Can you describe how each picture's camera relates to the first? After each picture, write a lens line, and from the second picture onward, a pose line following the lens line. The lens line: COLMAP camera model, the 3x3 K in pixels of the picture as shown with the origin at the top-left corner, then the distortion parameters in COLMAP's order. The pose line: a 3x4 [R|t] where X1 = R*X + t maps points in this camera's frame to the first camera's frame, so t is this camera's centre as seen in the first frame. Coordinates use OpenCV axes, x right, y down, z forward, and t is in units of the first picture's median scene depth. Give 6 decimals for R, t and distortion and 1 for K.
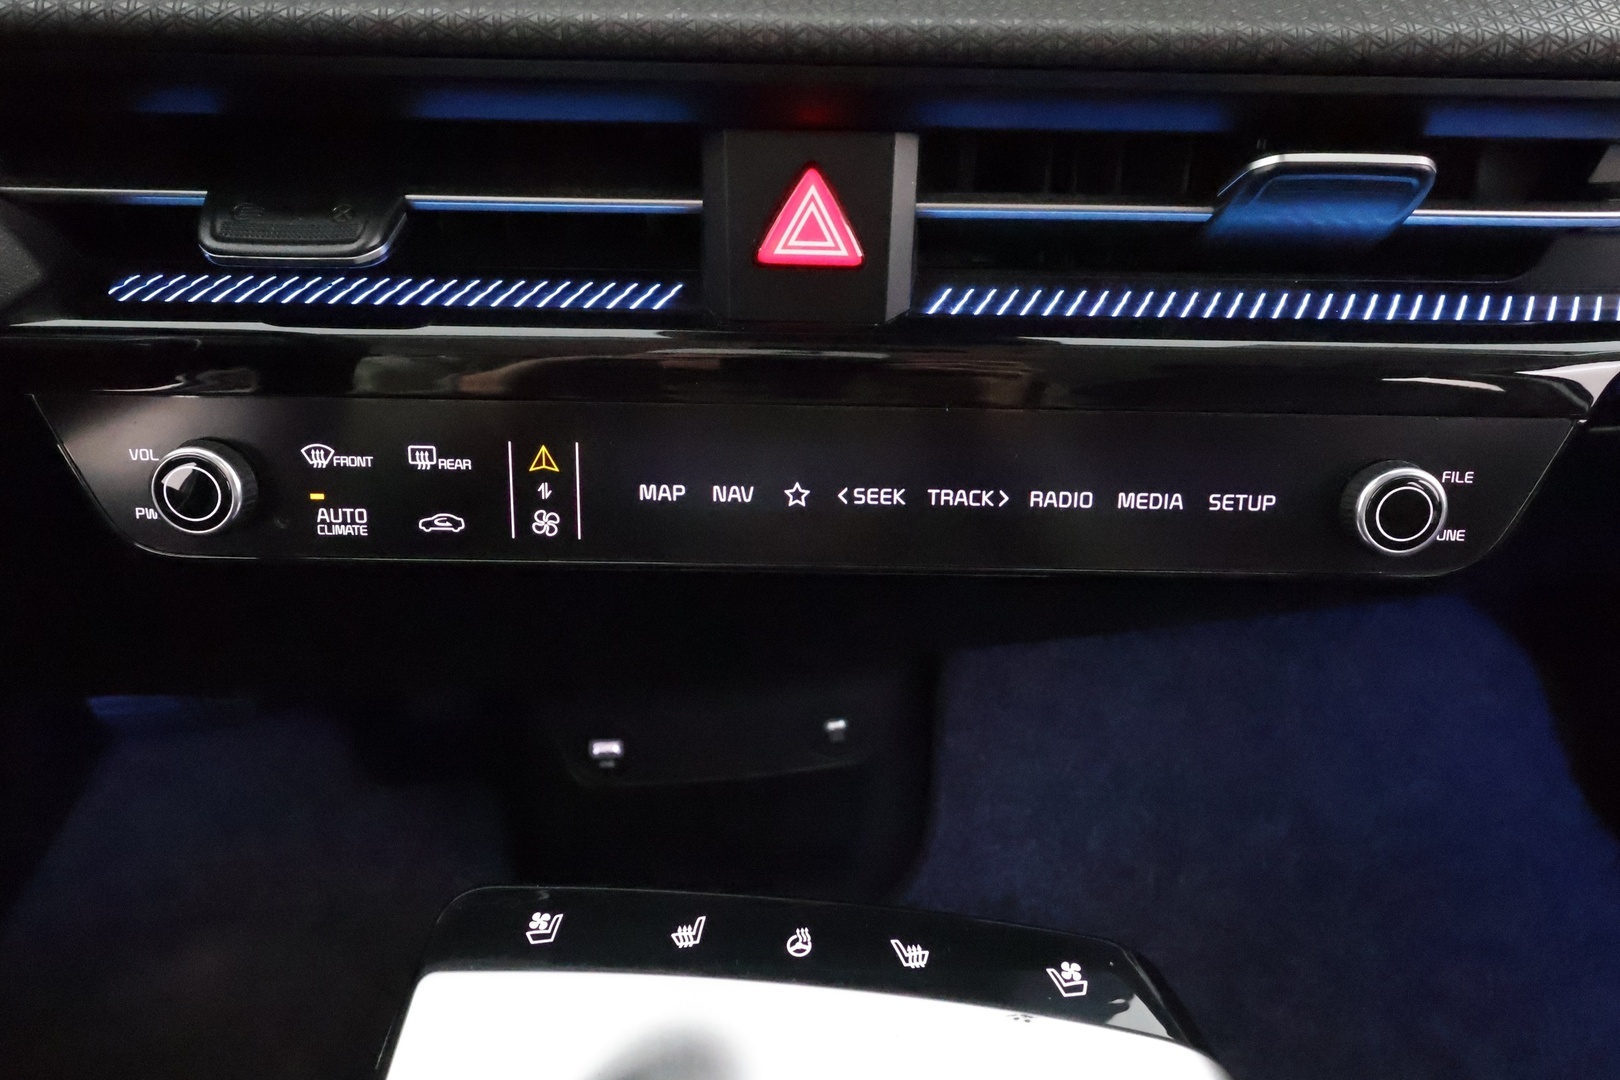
lens RADIAL K [[1133.5, 0, 810.5], [0, 1133.5, 533.3], [0, 0, 1]] dist [0.020065, -0.002762]
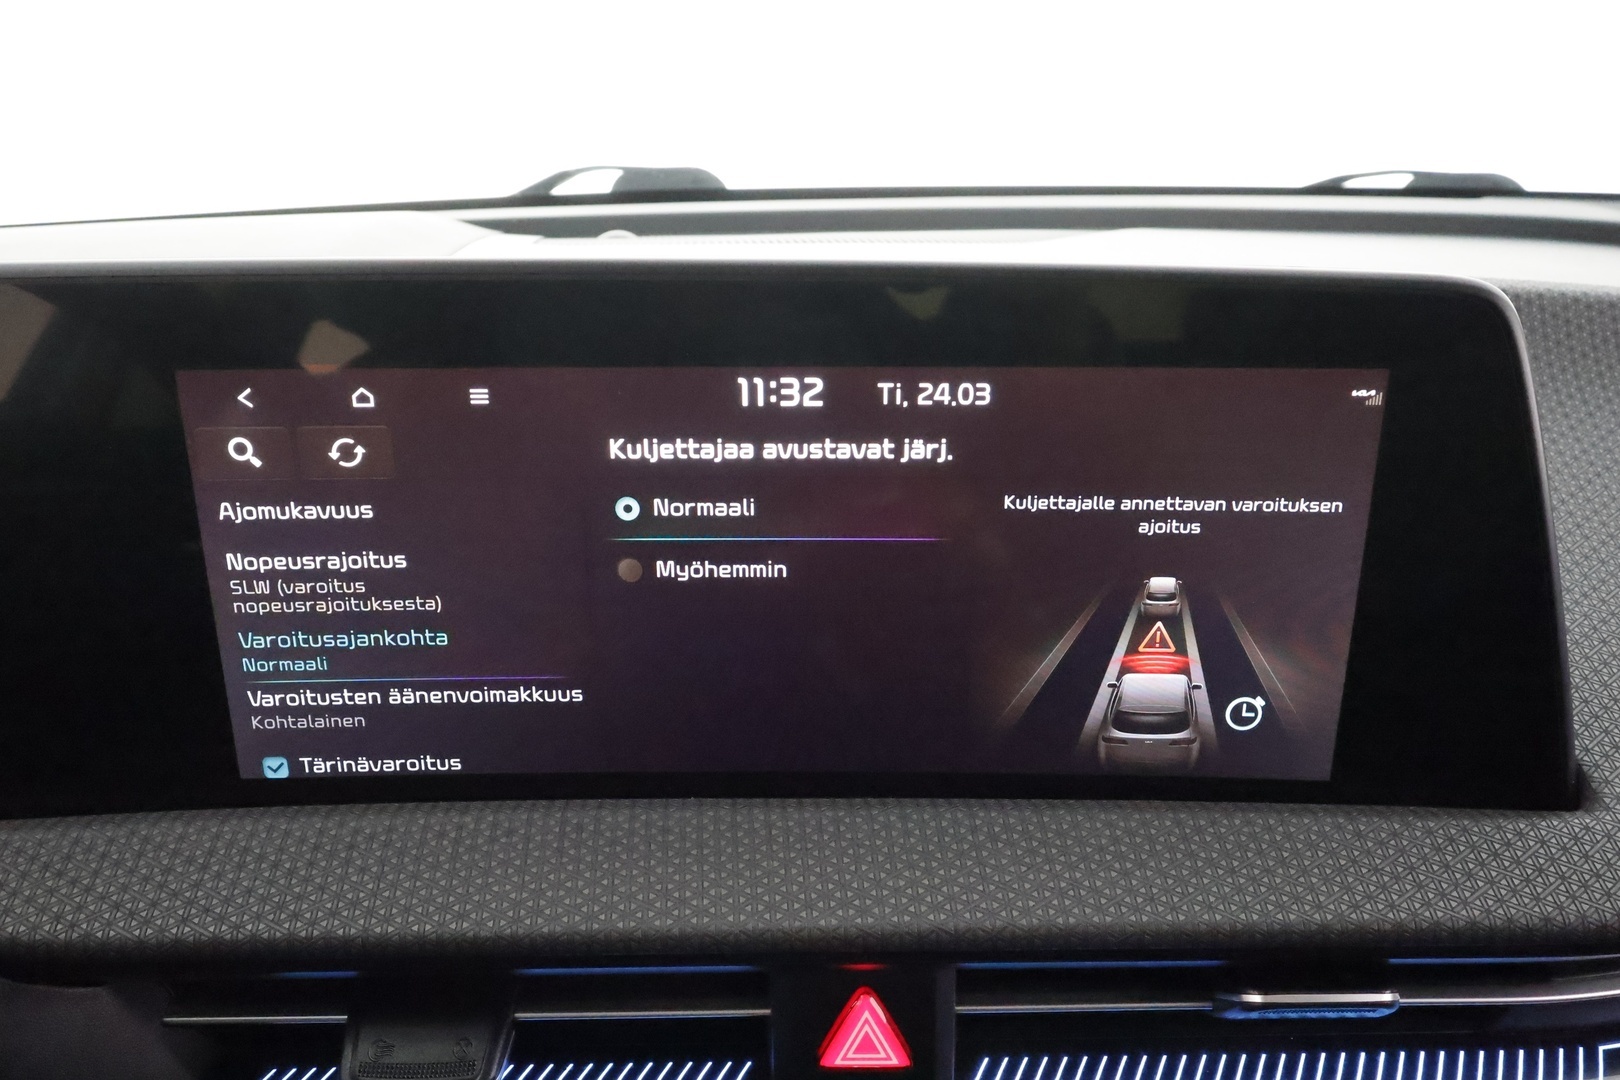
lens RADIAL K [[1133.5, 0, 816.3], [0, 1133.5, 537.3], [0, 0, 1]] dist [0.020065, -0.002762]
pose [[0.999545, -0.030060, -0.002325, -0.031669], [0.028981, 0.979201, -0.200810, -0.540219], [0.008313, 0.200651, 0.979627, -0.238708]]
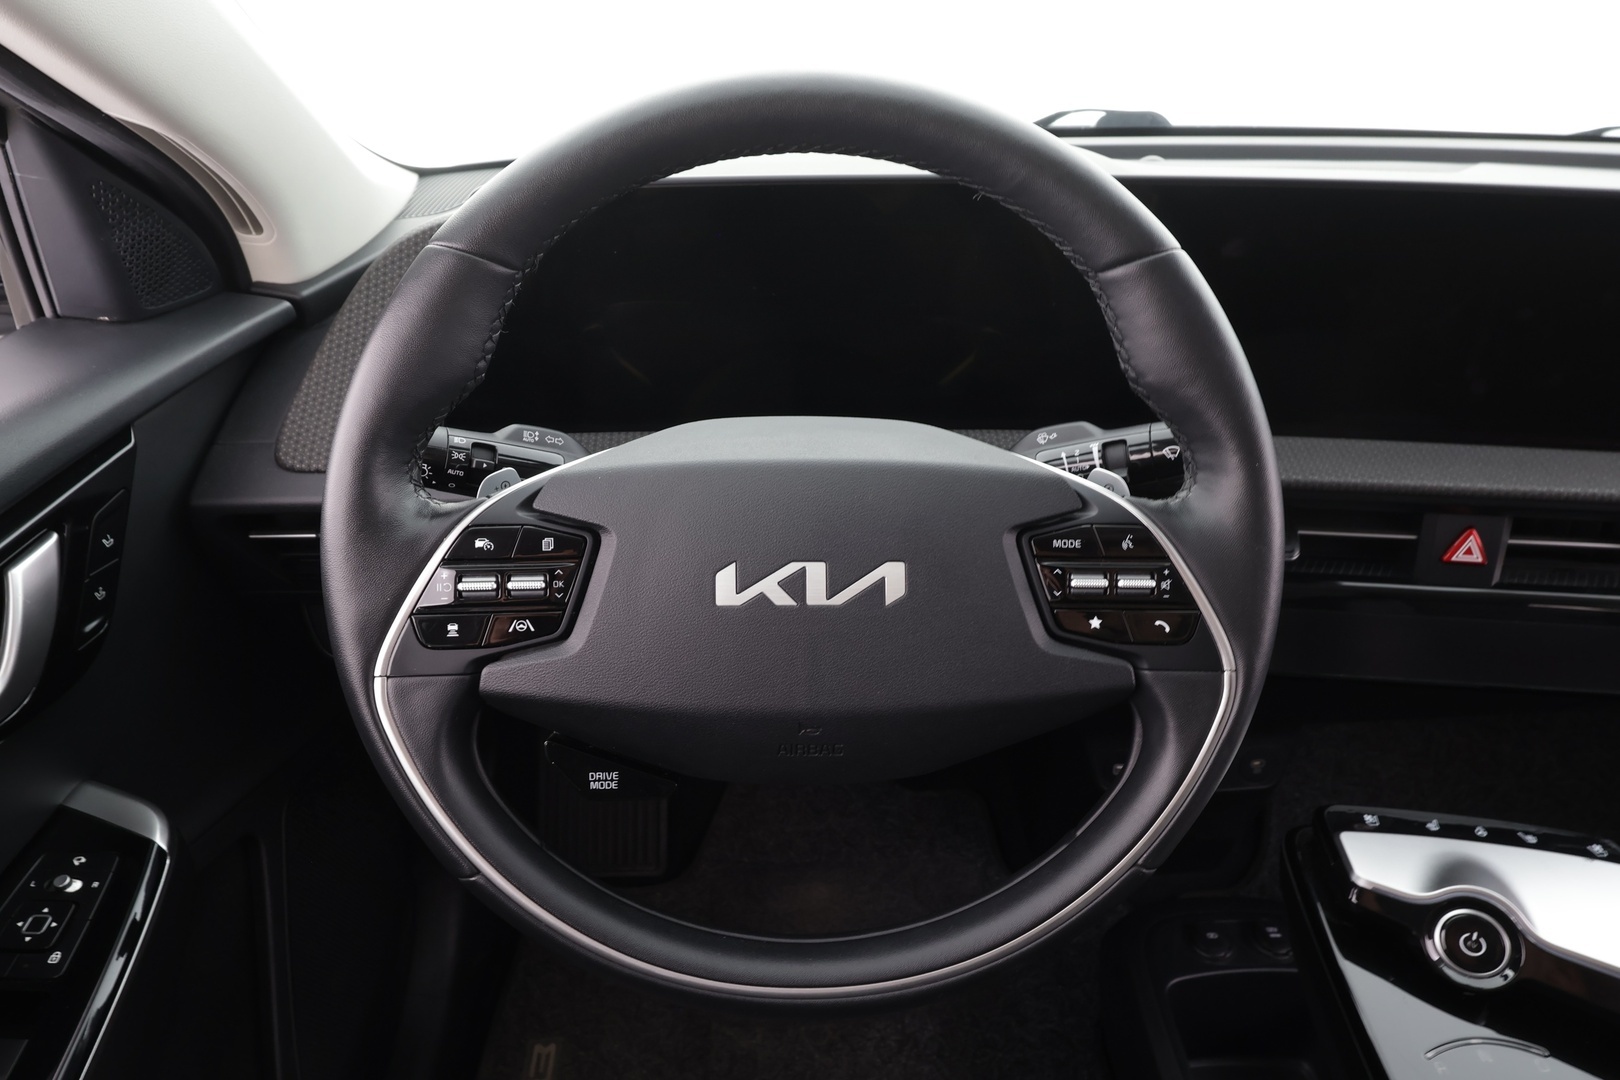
lens RADIAL K [[967.3, 0, 802.6], [0, 967.3, 551.0], [0, 0, 1]] dist [-0.003551, 0.002545]
pose [[0.994597, 0.033850, -0.098140, -1.269776], [-0.040833, 0.996708, -0.070040, -0.054691], [0.095446, 0.073669, 0.992705, -1.293857]]
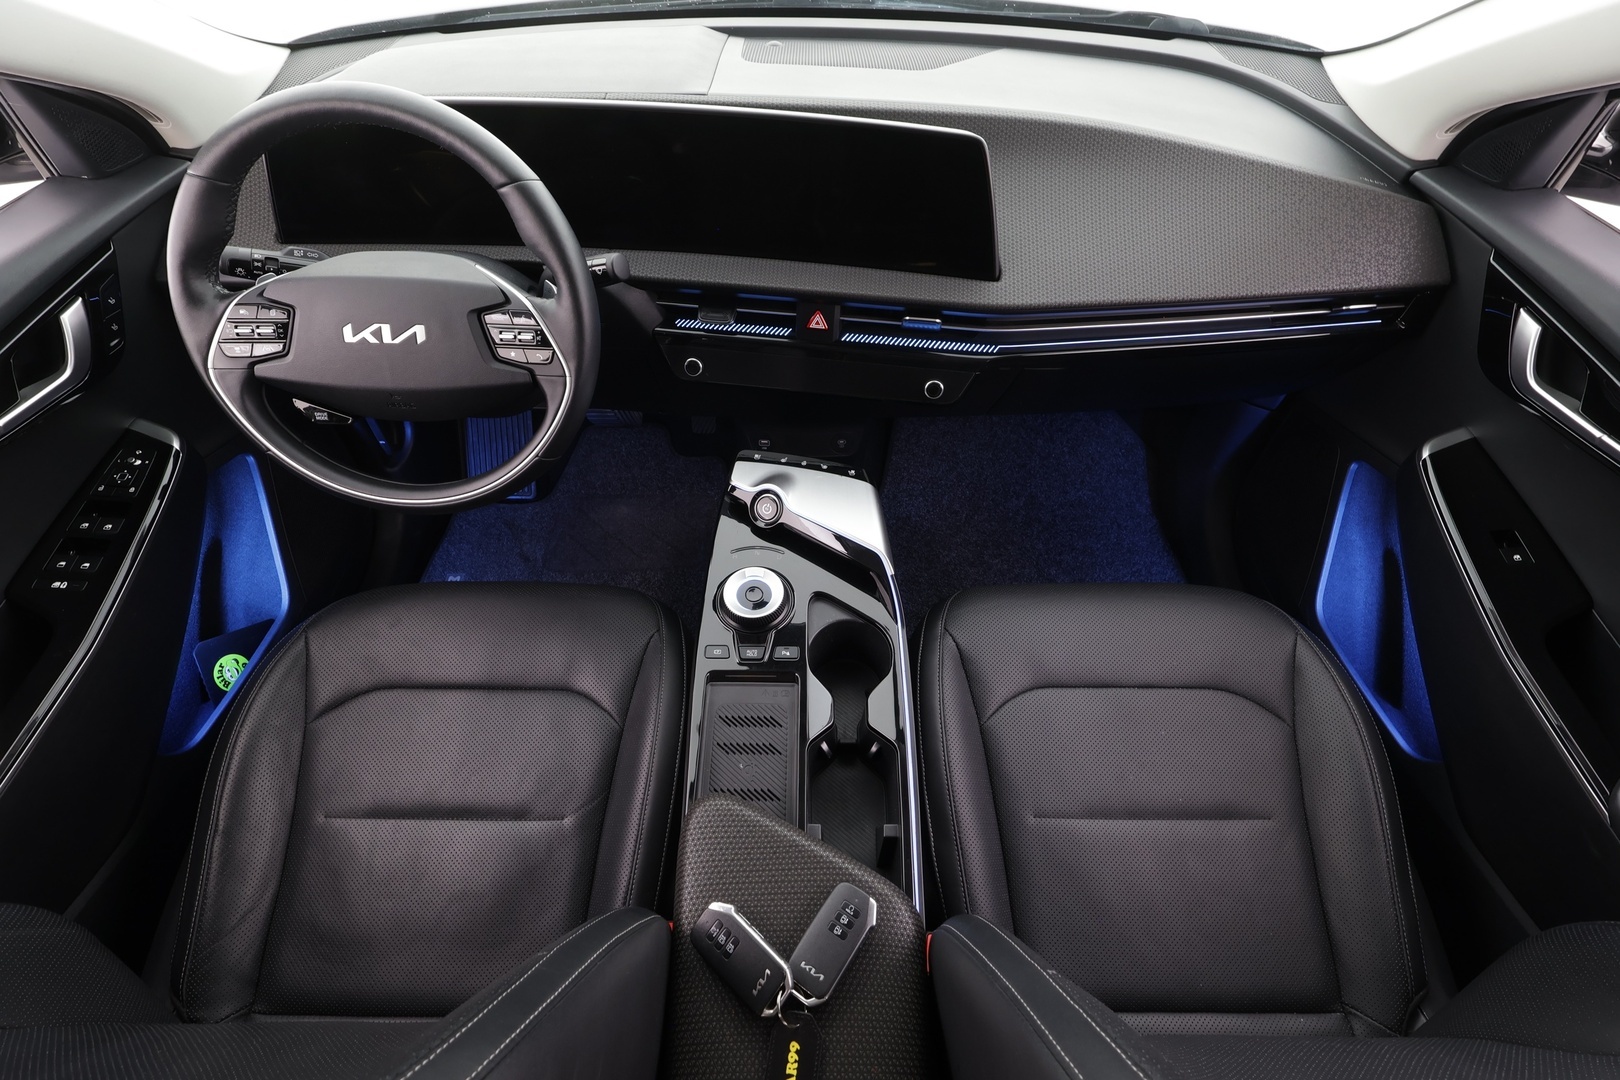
lens RADIAL K [[742.4, 0, 798.4], [0, 742.4, 544.8], [0, 0, 1]] dist [-0.003277, 0.001542]
pose [[0.990315, 0.097785, -0.098559, 0.327583], [-0.069596, 0.963895, 0.257027, -0.160797], [0.120134, -0.247679, 0.961365, -2.338732]]
